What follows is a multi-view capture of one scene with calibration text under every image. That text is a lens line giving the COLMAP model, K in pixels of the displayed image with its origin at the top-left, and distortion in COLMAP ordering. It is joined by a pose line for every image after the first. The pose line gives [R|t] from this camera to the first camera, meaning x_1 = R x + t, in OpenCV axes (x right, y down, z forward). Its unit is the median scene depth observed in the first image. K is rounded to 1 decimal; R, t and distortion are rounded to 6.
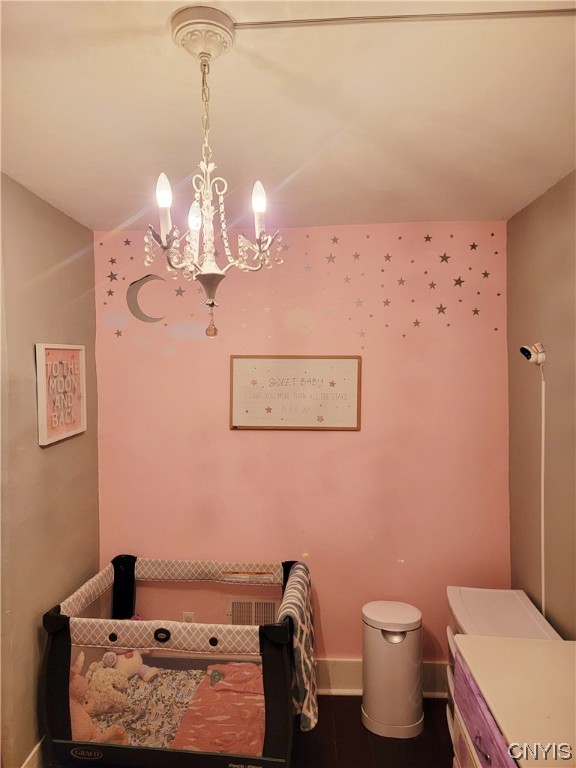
lens RADIAL K [[540.5, 0, 282.5], [0, 540.5, 383.6], [0, 0, 1]] dist [0.086016, -0.071199]
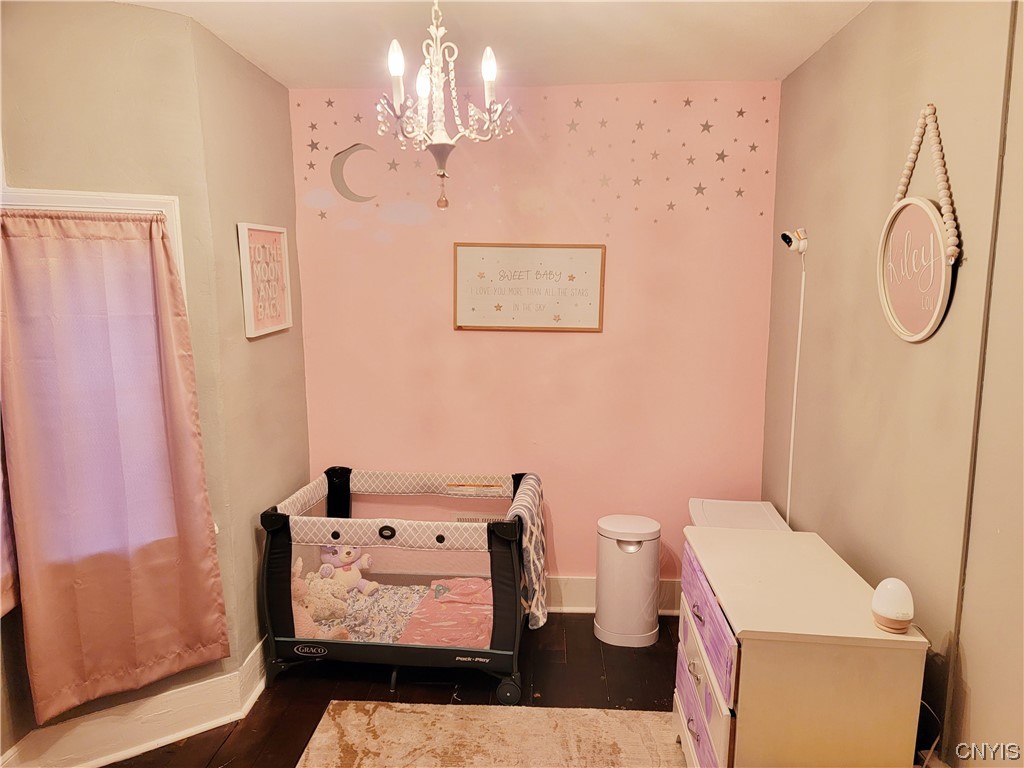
lens RADIAL K [[720.6, 0, 519.2], [0, 720.6, 394.9], [0, 0, 1]] dist [0.086016, -0.071199]
pose [[0.999953, 0.008857, 0.004031, 0.005677], [-0.009310, 0.991267, 0.131540, 0.039961], [-0.002831, -0.131571, 0.991303, -0.198030]]
